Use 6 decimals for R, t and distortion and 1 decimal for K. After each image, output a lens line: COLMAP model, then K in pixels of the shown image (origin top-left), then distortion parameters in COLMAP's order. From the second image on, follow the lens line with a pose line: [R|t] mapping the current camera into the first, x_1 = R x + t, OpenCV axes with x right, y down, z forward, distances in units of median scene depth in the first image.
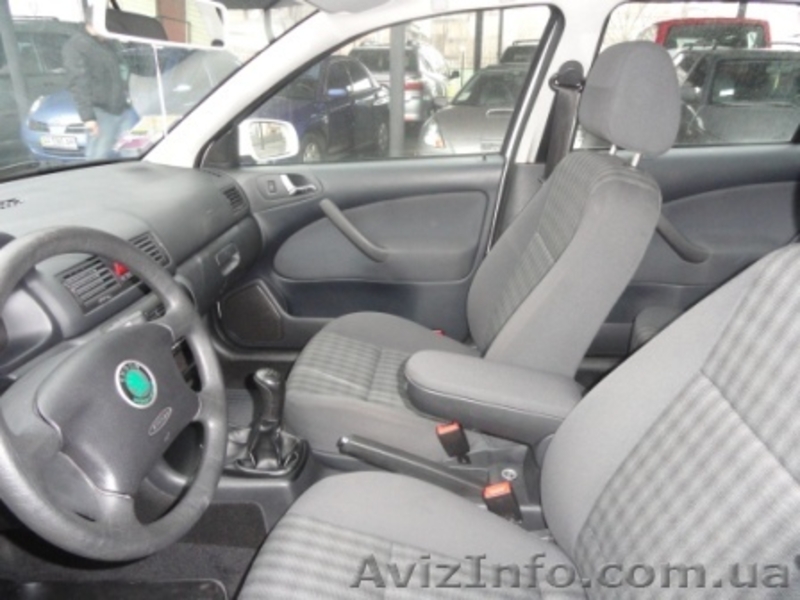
lens RADIAL K [[550.9, 0, 400.0], [0, 550.9, 300.0], [0, 0, 1]] dist [-0.005787, 0.001248]
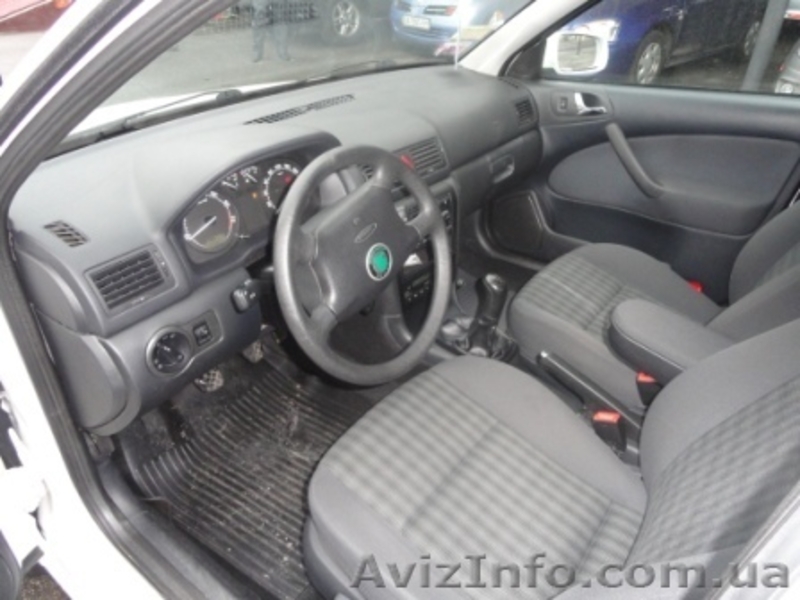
lens RADIAL K [[554.2, 0, 398.9], [0, 554.2, 306.1], [0, 0, 1]] dist [-0.029346, -0.001762]
pose [[0.836251, 0.295625, -0.461834, 0.095882], [-0.200242, 0.948699, 0.244690, -0.037952], [0.510478, -0.112143, 0.852547, -0.070947]]
